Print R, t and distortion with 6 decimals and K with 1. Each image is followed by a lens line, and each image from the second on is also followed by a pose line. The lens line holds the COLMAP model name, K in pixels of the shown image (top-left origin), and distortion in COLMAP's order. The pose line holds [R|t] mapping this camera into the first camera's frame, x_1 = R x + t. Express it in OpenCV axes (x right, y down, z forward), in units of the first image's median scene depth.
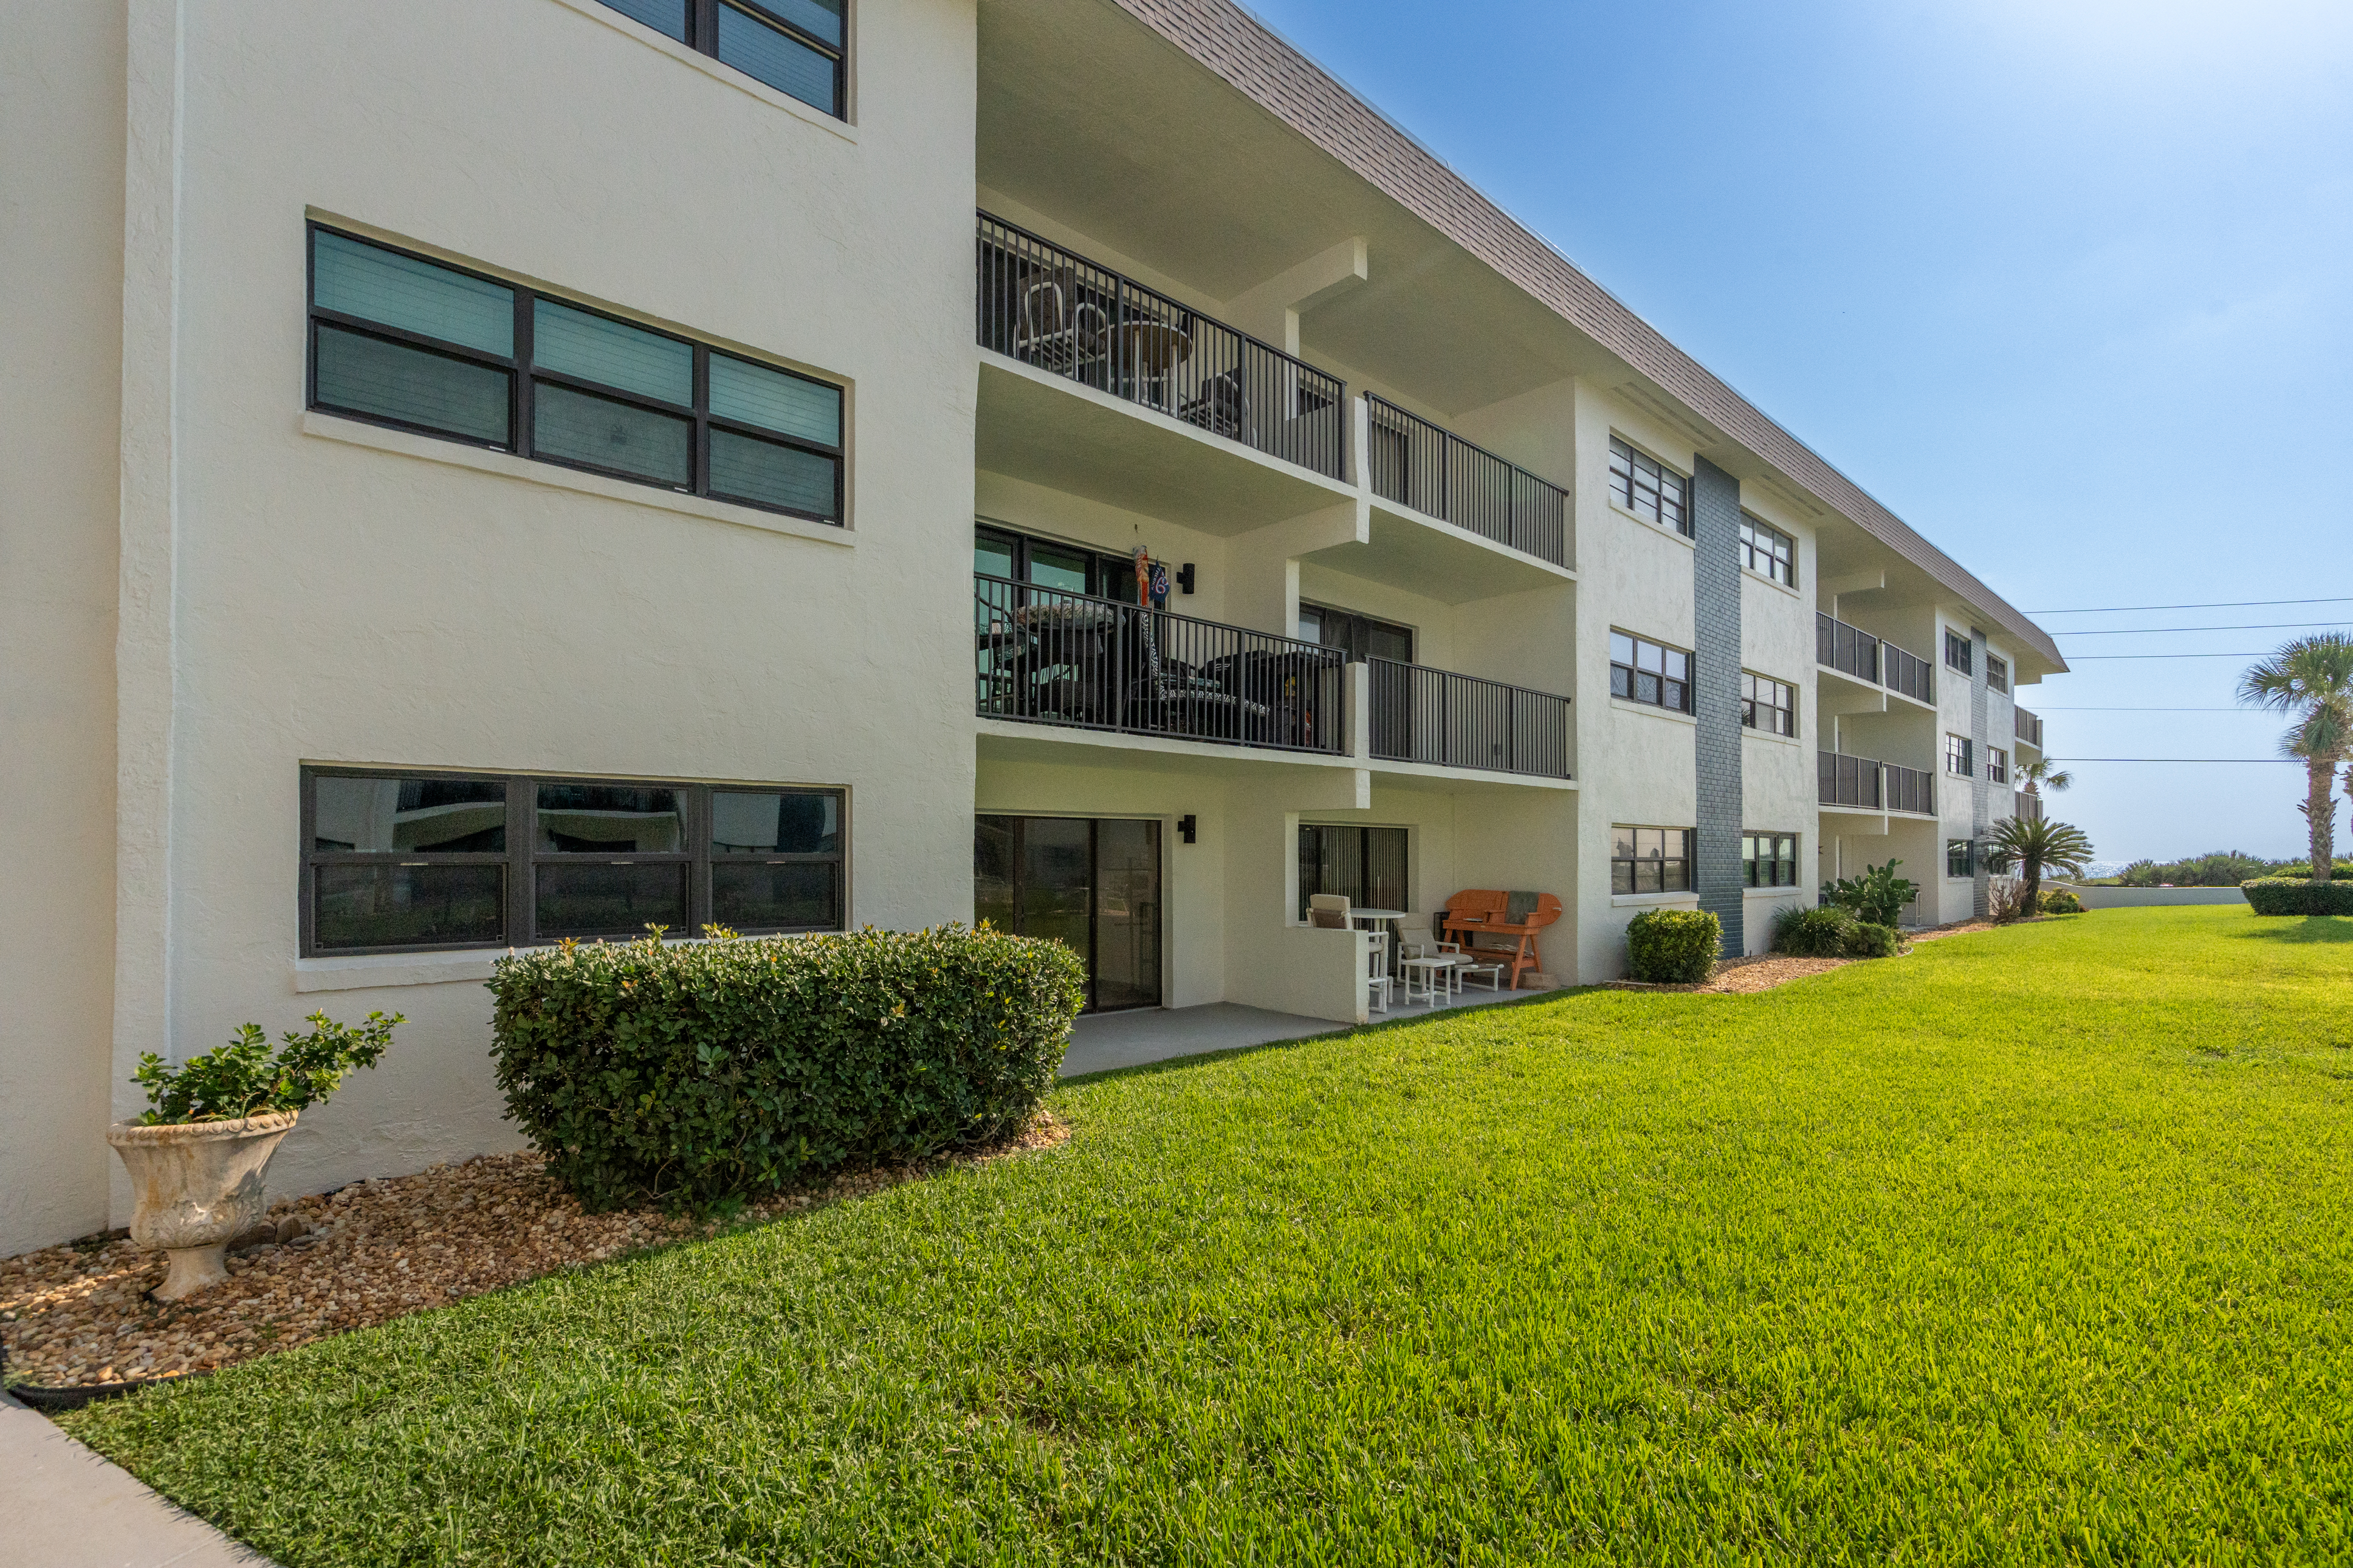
lens RADIAL K [[1110.1, 0, 1169.9], [0, 1110.1, 815.2], [0, 0, 1]] dist [-0.015631, 0.000595]
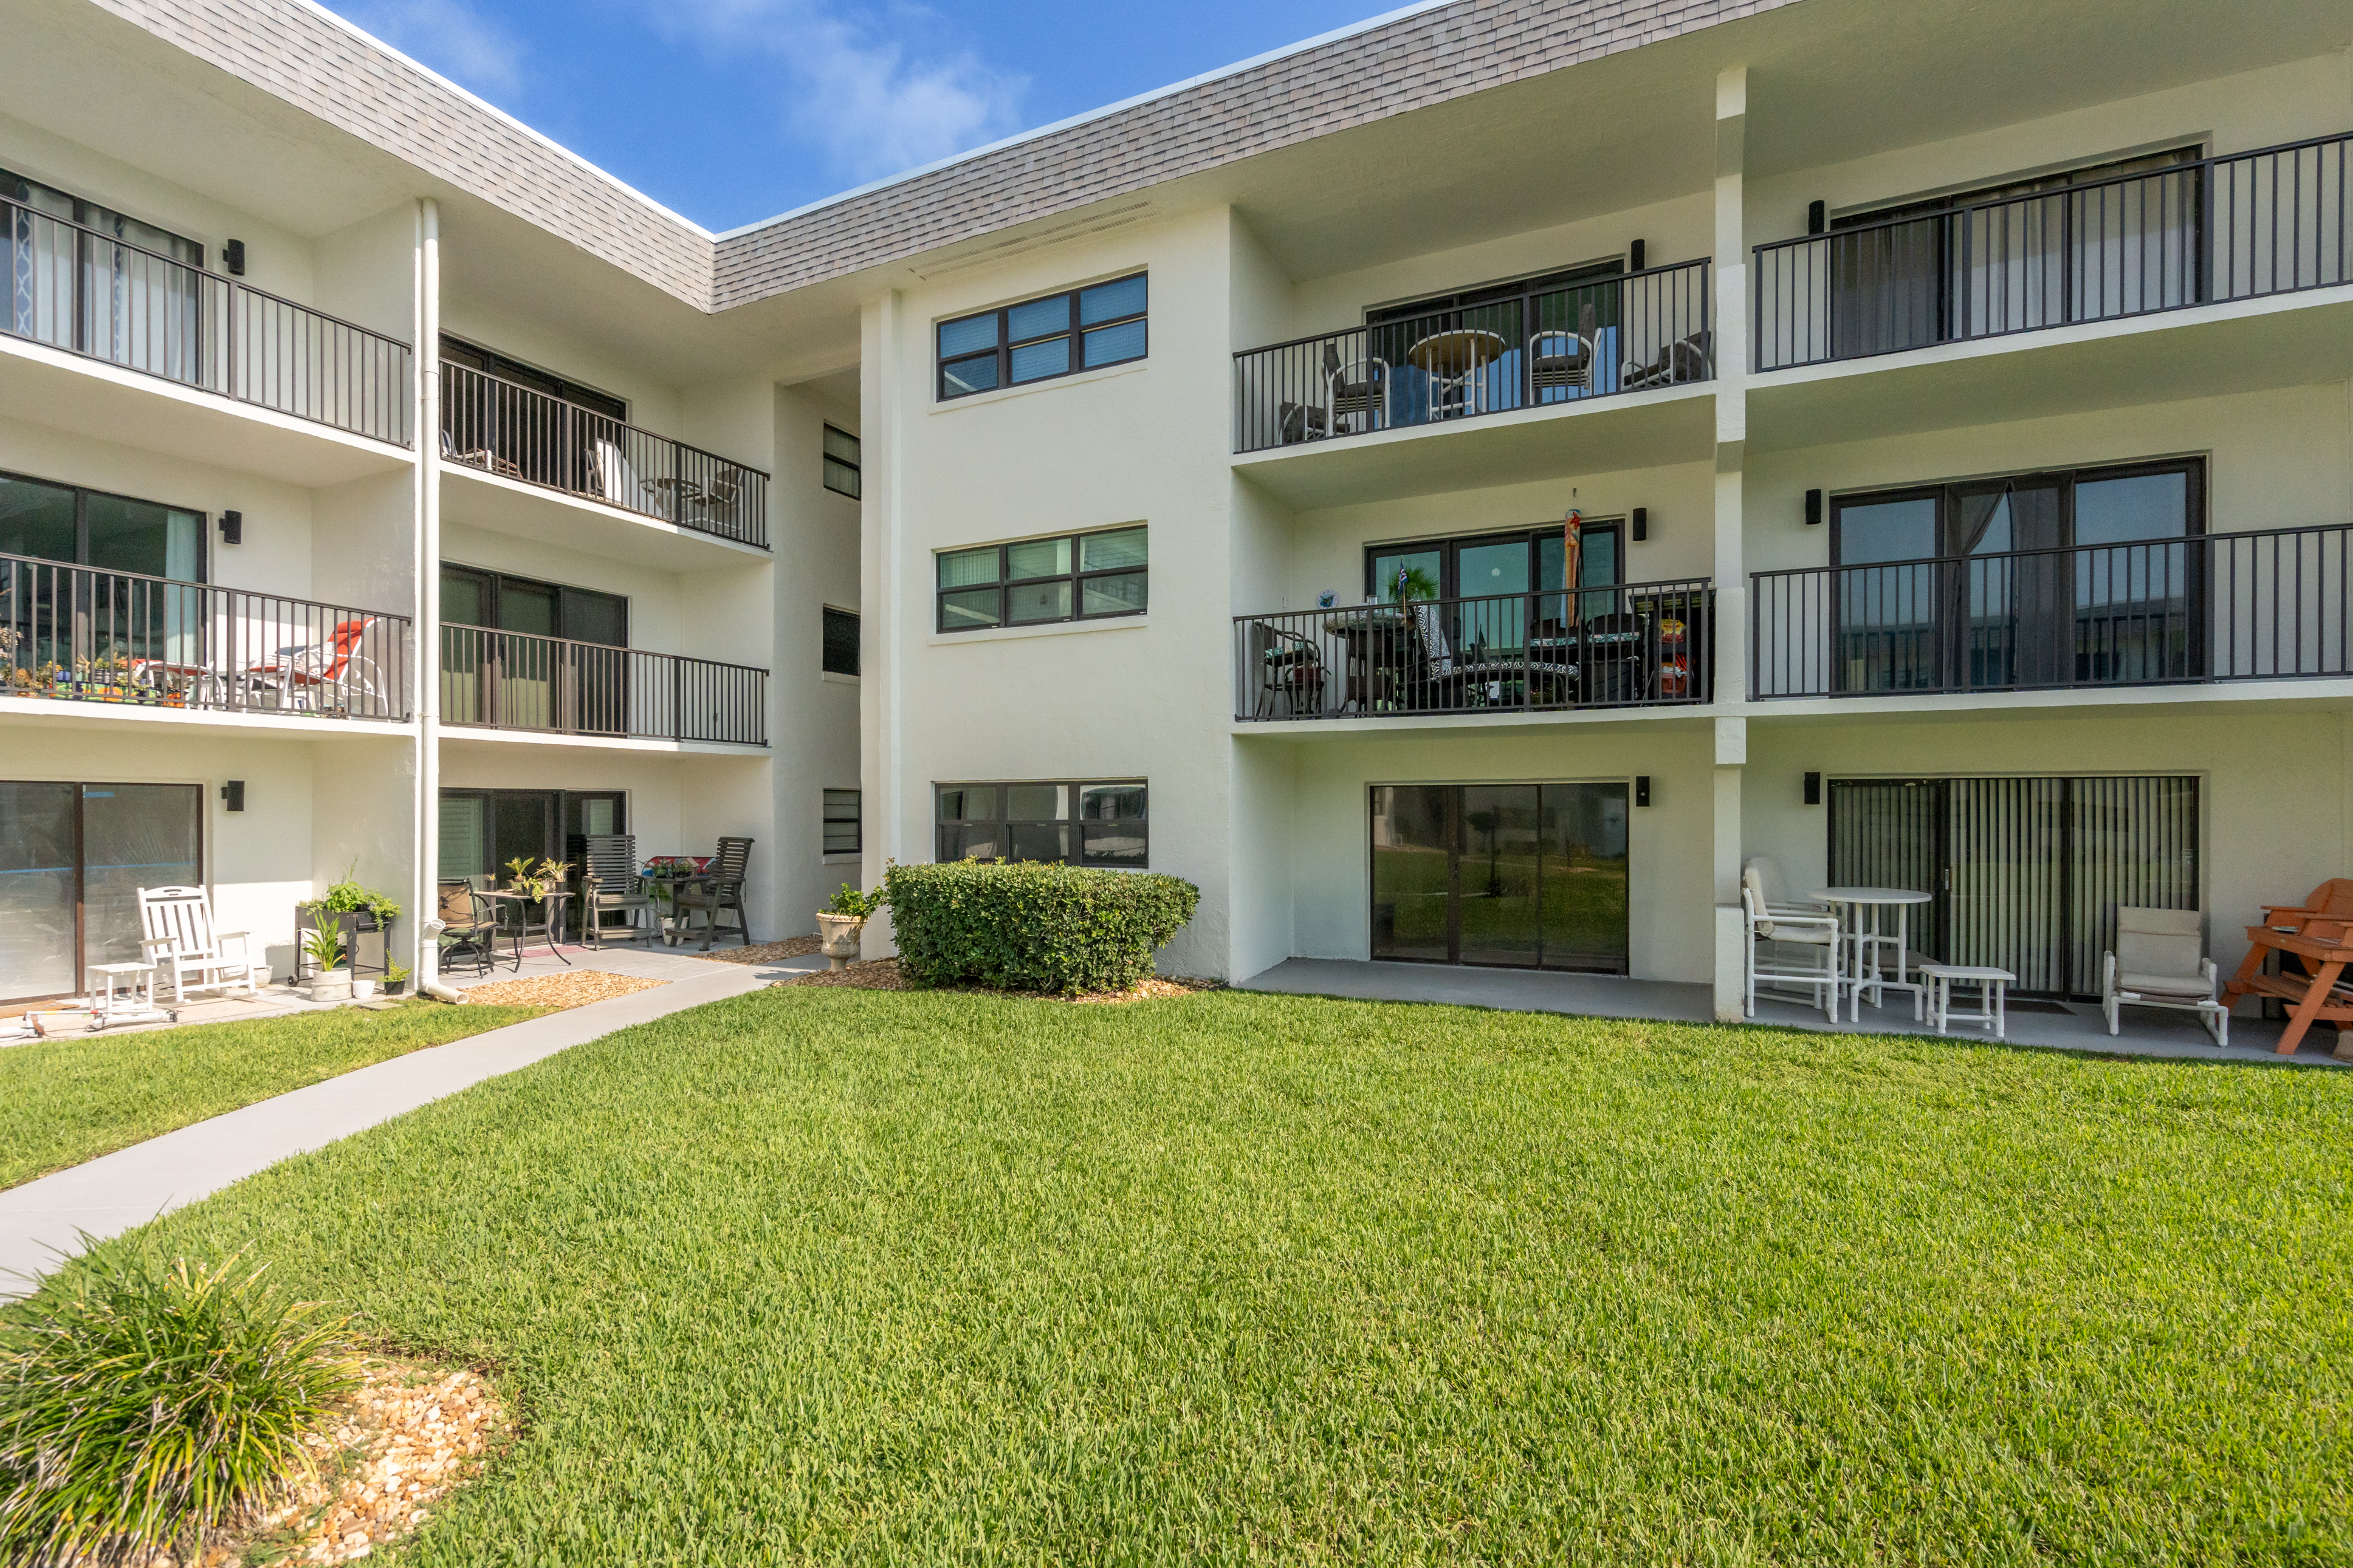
lens RADIAL K [[1110.1, 0, 1169.9], [0, 1110.1, 815.2], [0, 0, 1]] dist [-0.015631, 0.000595]
pose [[0.337058, -0.004127, -0.941475, 1.216917], [0.037865, 0.999241, 0.009175, 0.013820], [0.940722, -0.038741, 0.336959, 0.485630]]
